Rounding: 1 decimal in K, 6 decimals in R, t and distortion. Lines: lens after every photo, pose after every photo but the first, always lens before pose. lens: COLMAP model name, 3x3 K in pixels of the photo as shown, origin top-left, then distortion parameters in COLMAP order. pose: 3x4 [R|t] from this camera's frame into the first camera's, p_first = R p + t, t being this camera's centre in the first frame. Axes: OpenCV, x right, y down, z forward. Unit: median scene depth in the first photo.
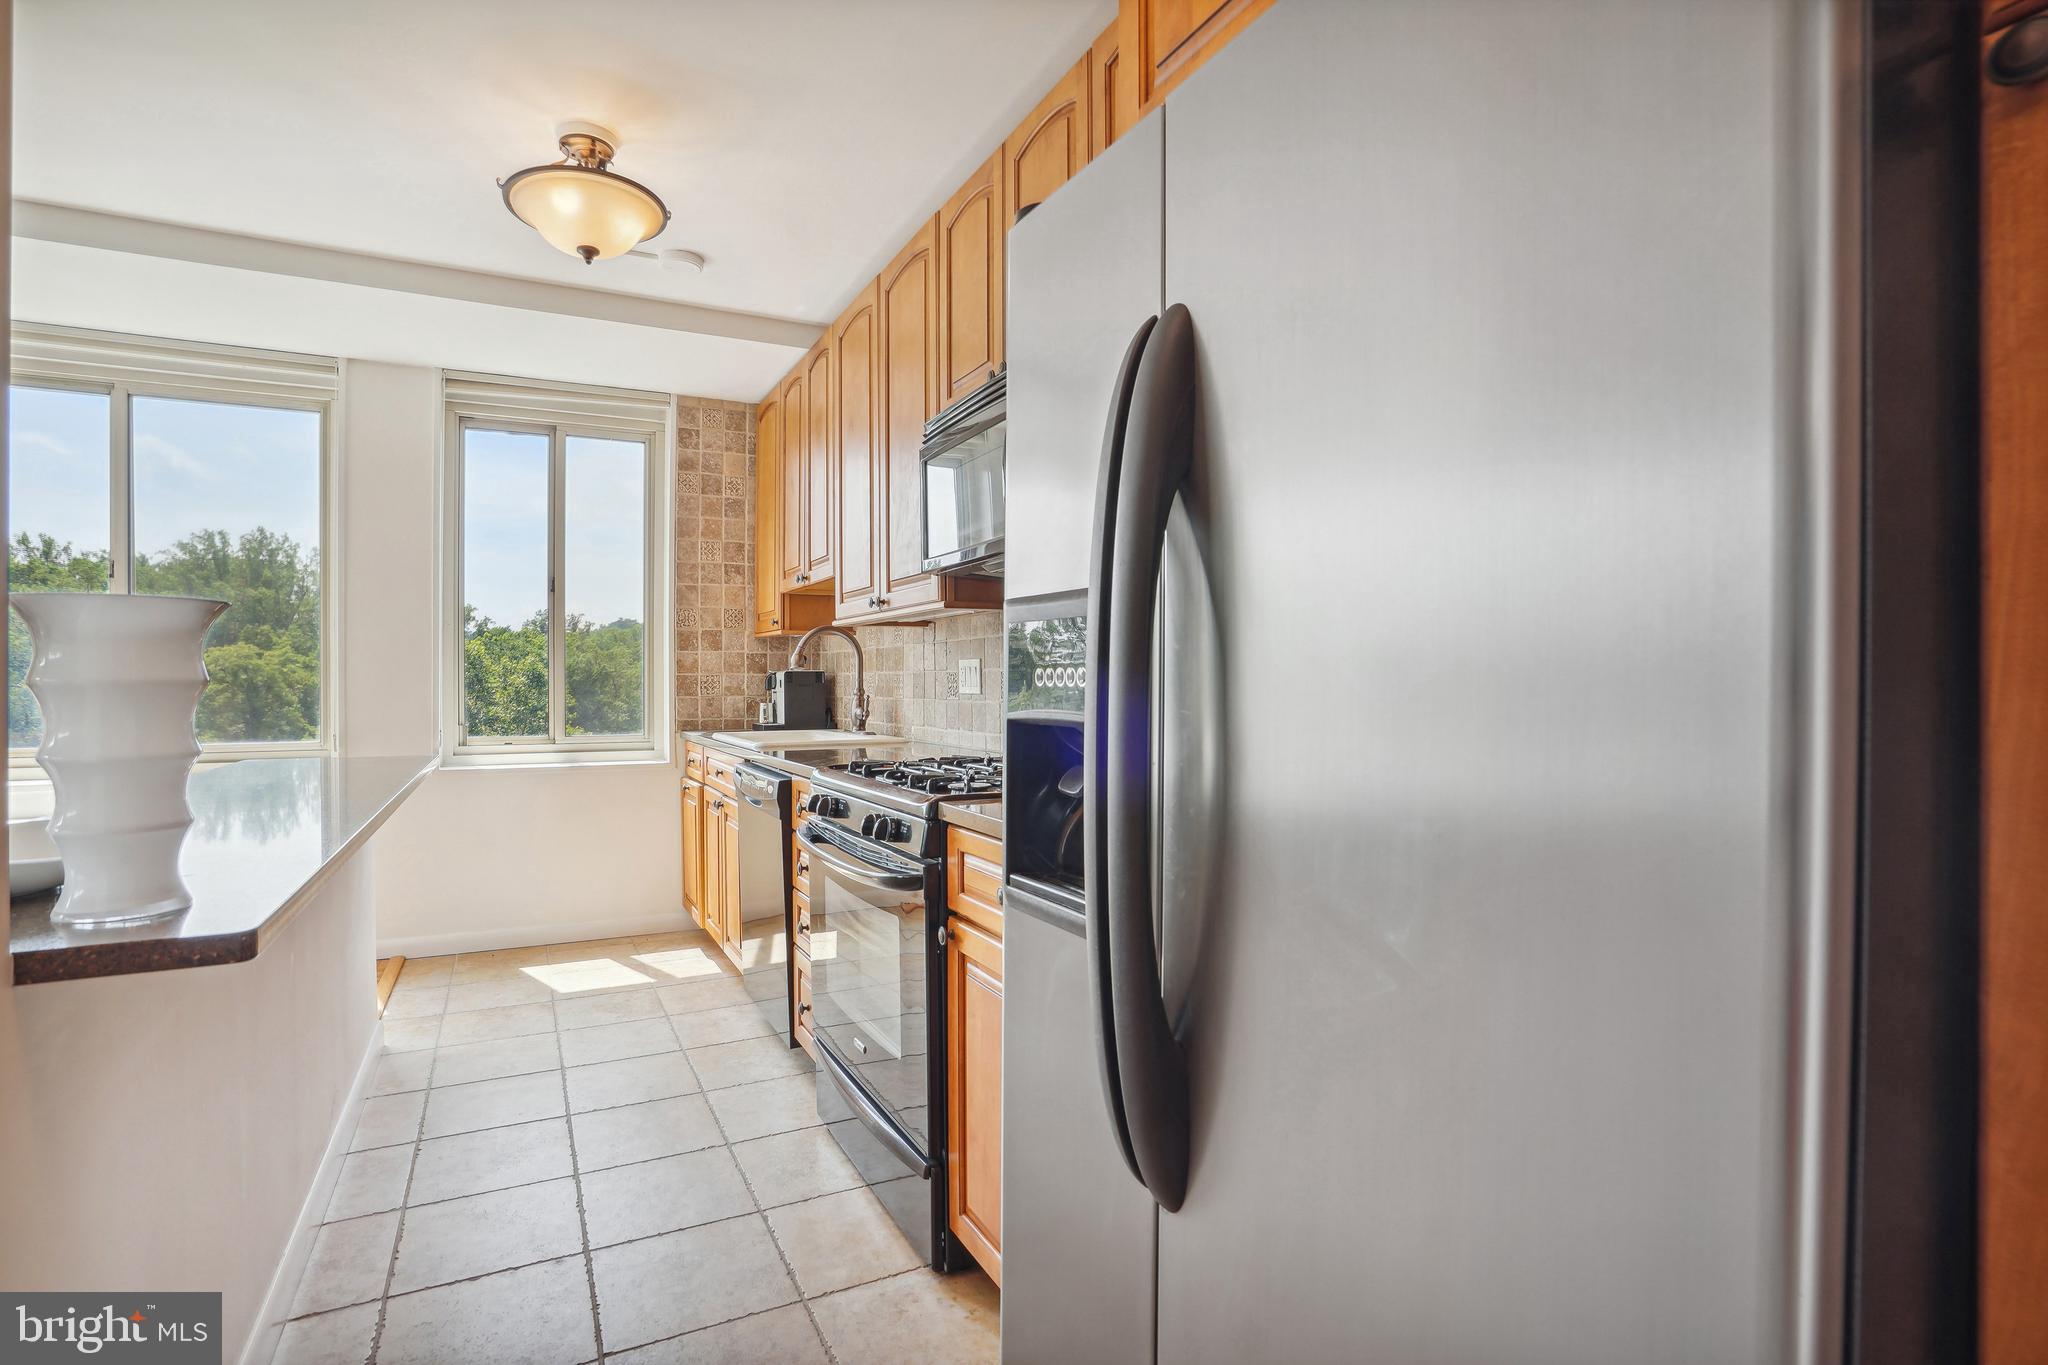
lens RADIAL K [[958.8, 0, 1022.3], [0, 958.8, 676.1], [0, 0, 1]] dist [-0.019755, -0.000244]
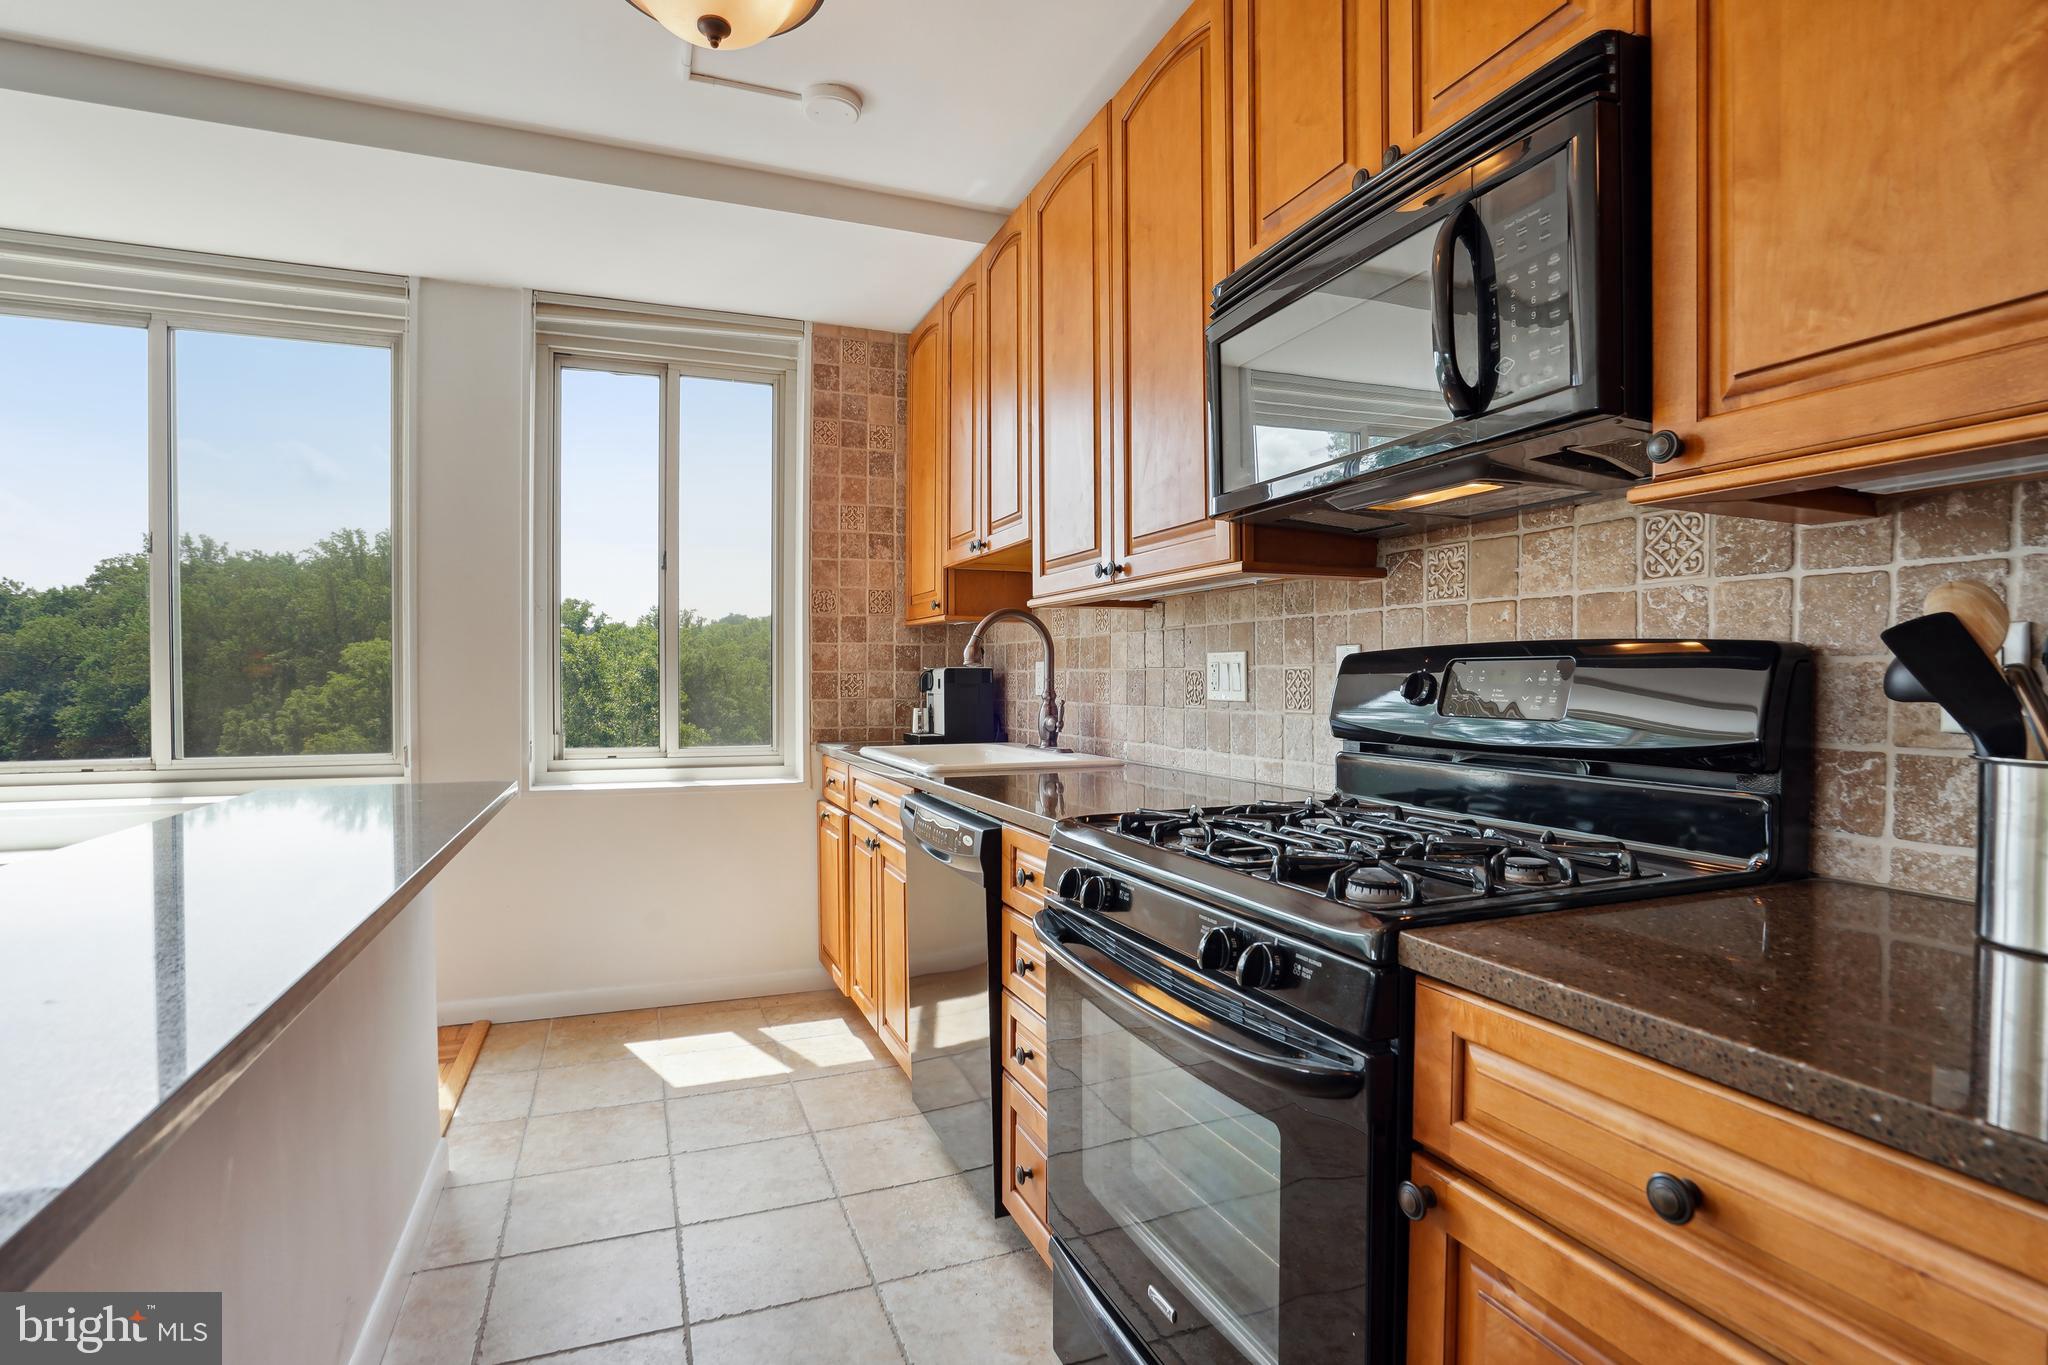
lens RADIAL K [[1002.0, 0, 1024.3], [0, 1002.0, 687.9], [0, 0, 1]] dist [-0.031325, 0.000465]
pose [[0.993623, 0.005307, -0.112631, -0.096779], [-0.003676, 0.999885, 0.014689, -0.001213], [0.112696, -0.014181, 0.993528, 0.200318]]
